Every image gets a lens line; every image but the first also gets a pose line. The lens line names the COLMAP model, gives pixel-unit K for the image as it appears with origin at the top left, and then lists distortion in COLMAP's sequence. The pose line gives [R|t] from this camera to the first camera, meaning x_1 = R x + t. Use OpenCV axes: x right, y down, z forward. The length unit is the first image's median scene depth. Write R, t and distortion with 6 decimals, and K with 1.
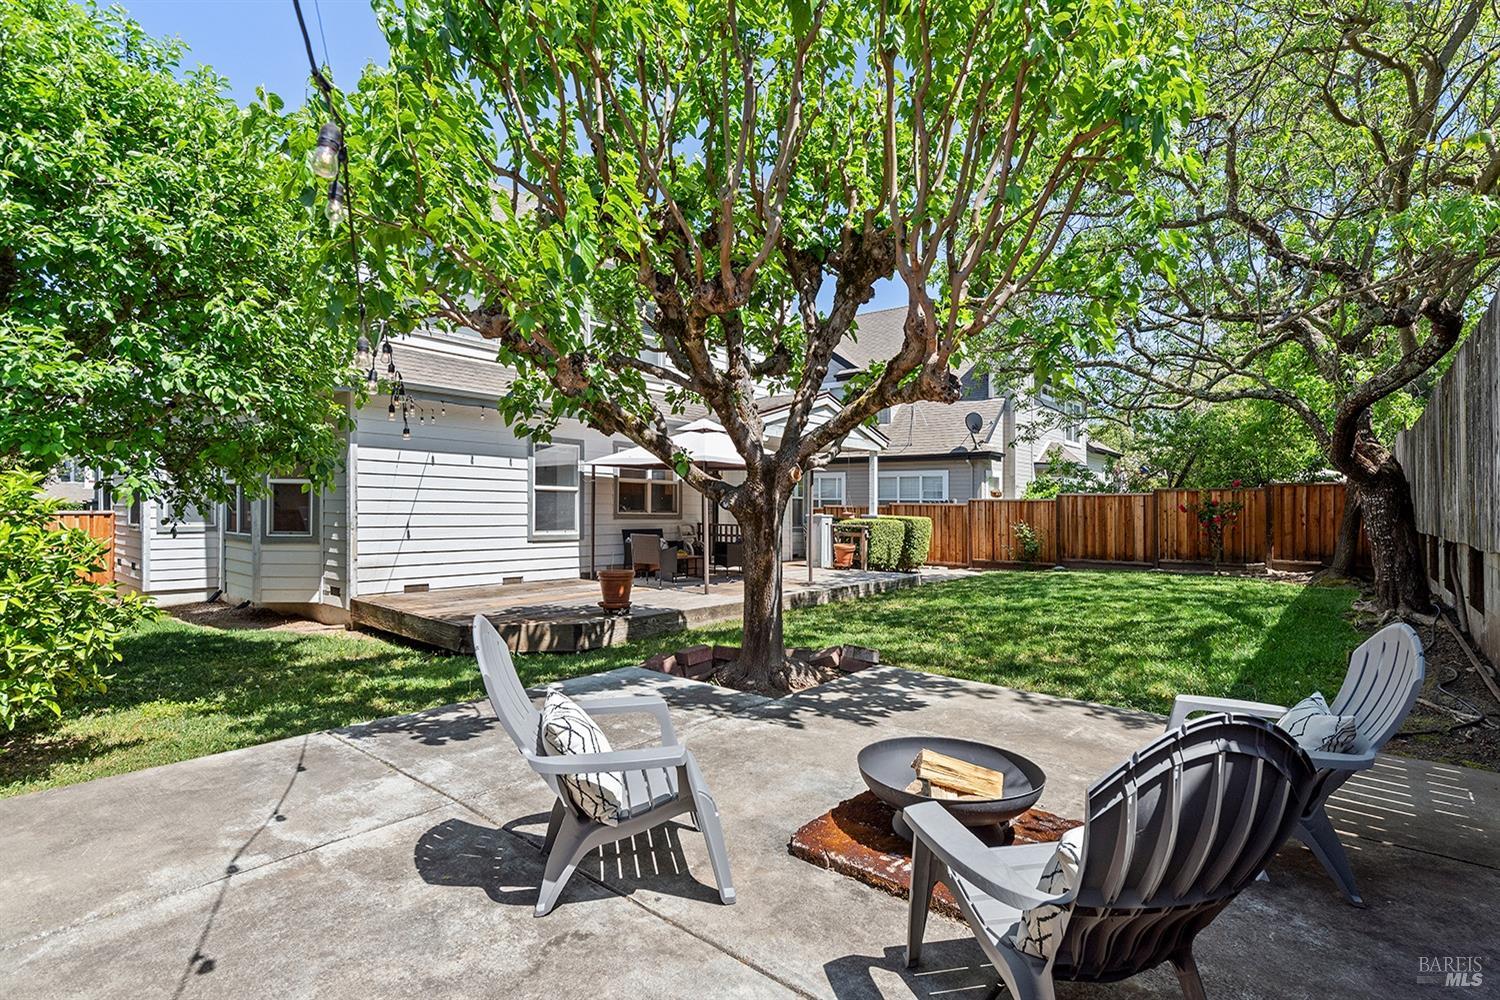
lens RADIAL K [[702.2, 0, 750.0], [0, 702.2, 500.0], [0, 0, 1]] dist [-0.003157, -0.000426]
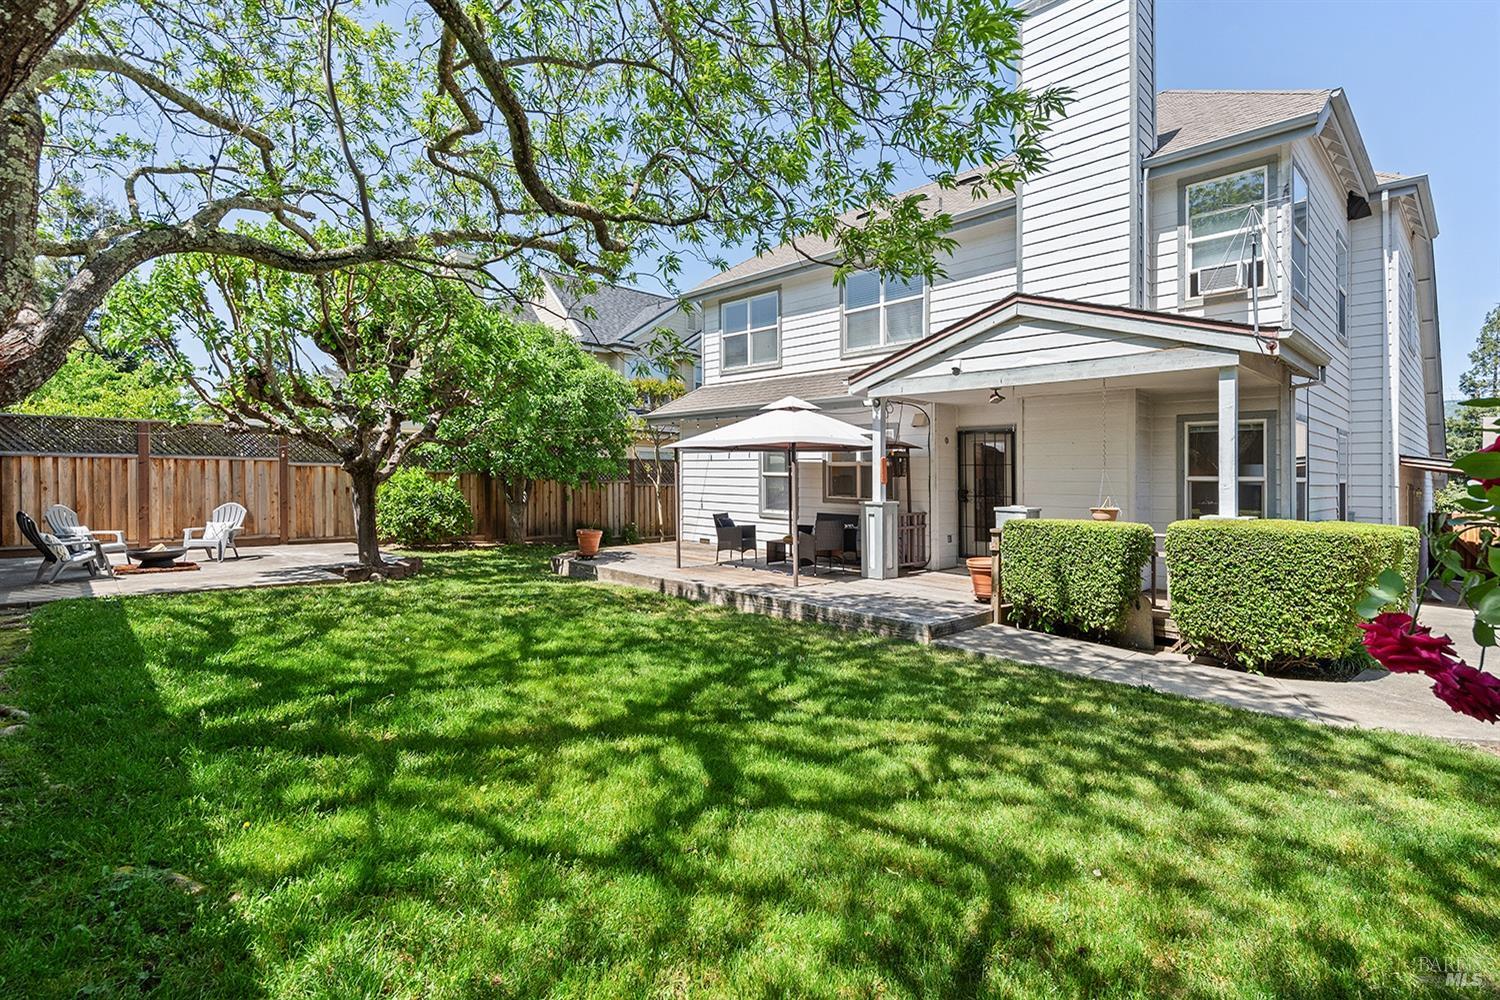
lens RADIAL K [[702.2, 0, 750.0], [0, 702.2, 500.0], [0, 0, 1]] dist [-0.003157, -0.000426]
pose [[-0.116418, 0.009555, -0.993154, 0.917823], [-0.008203, 0.999910, 0.010582, 0.015026], [0.993166, 0.009379, -0.116329, 1.110394]]
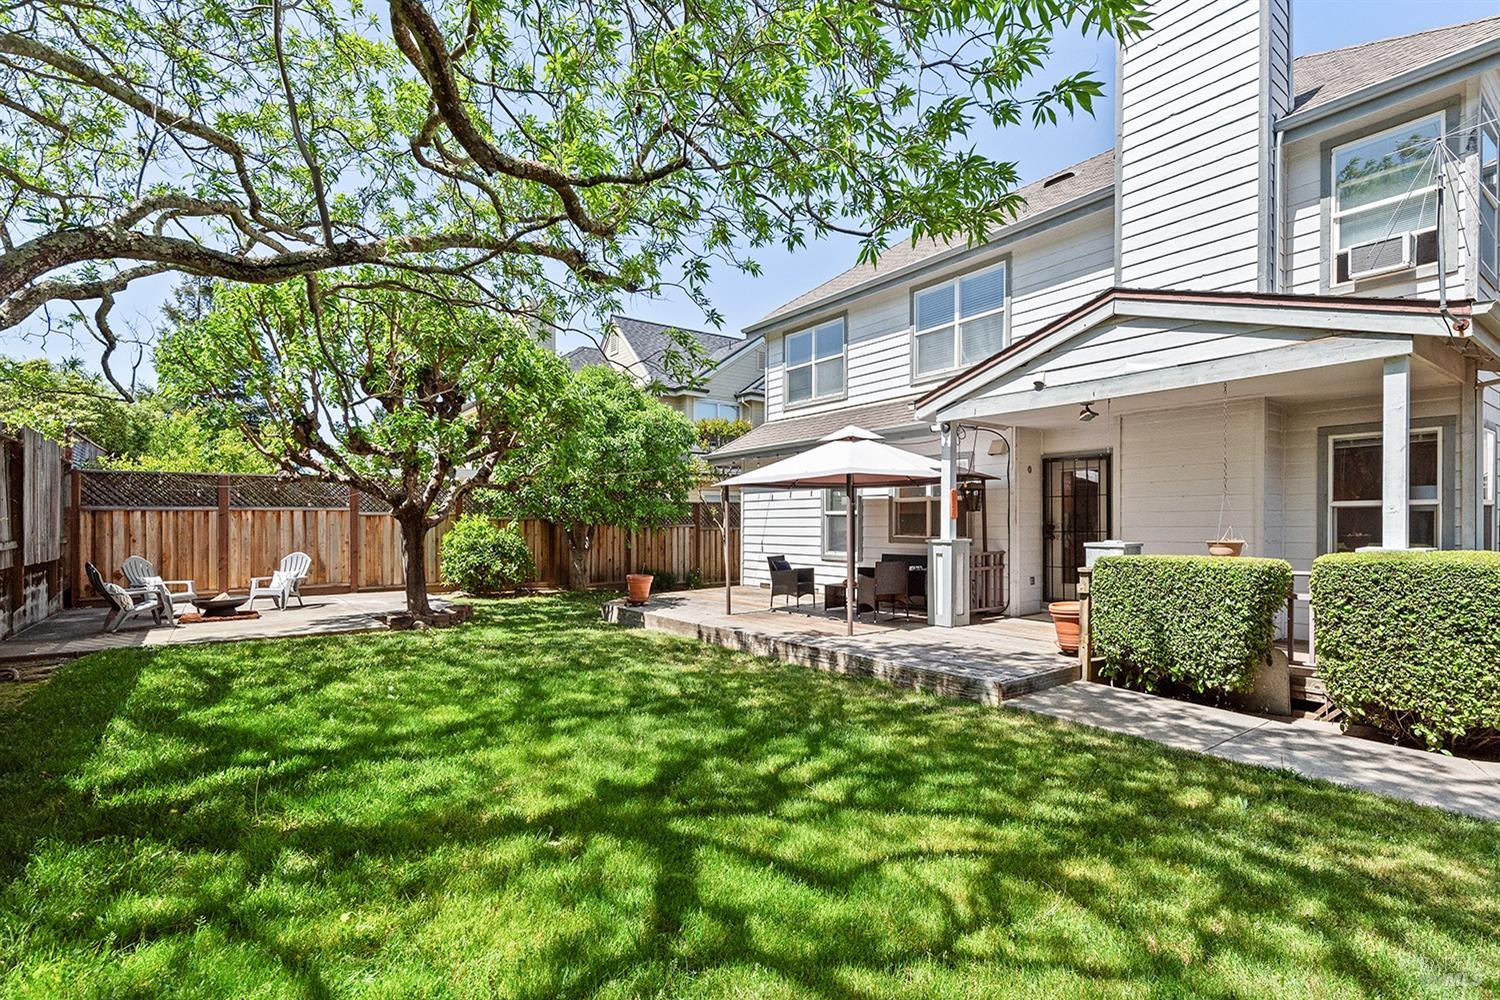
lens RADIAL K [[703.8, 0, 746.8], [0, 703.8, 573.9], [0, 0, 1]] dist [-0.001073, -0.000754]
pose [[-0.233488, 0.051381, -0.971001, 0.840671], [0.008189, 0.998671, 0.050876, 0.021482], [0.972325, 0.003927, -0.233598, 1.132740]]
